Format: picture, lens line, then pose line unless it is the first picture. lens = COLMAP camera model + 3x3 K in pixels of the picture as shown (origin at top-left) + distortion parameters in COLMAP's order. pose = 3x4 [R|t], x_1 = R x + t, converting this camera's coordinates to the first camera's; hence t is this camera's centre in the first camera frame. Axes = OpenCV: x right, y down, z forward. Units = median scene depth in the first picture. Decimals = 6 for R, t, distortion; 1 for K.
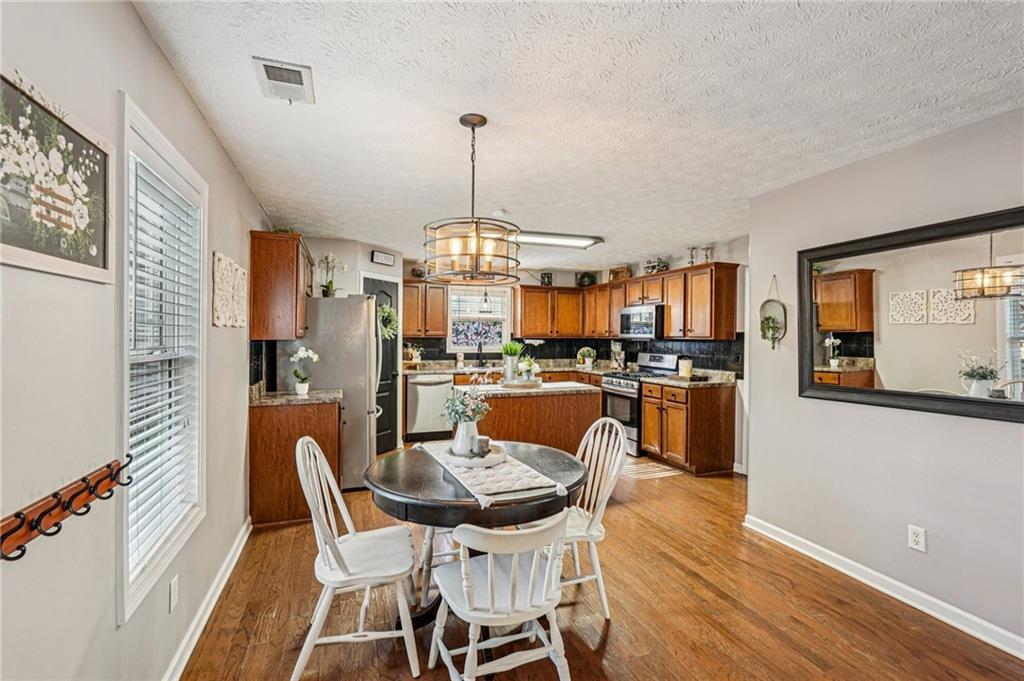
lens RADIAL K [[455.4, 0, 512.1], [0, 455.4, 336.8], [0, 0, 1]] dist [0.002048, 0.002493]
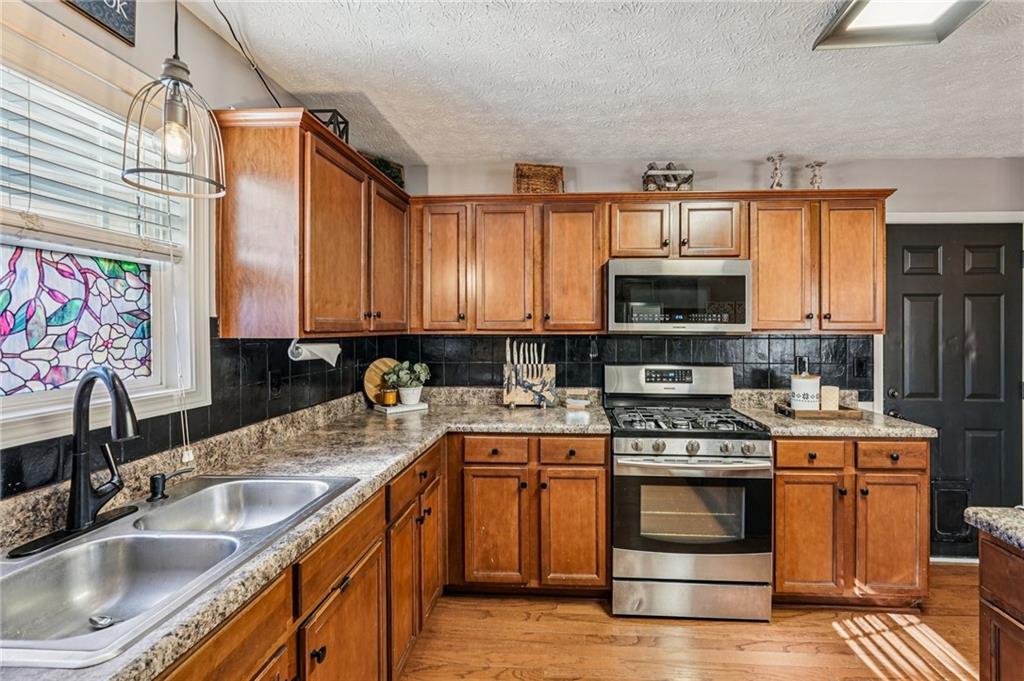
lens RADIAL K [[455.4, 0, 514.1], [0, 455.4, 333.8], [0, 0, 1]] dist [0.002048, 0.002493]
pose [[0.456481, -0.010784, 0.889668, -0.167607], [0.009608, 0.999928, 0.007191, -0.000497], [-0.889682, 0.005266, 0.456551, 0.904715]]
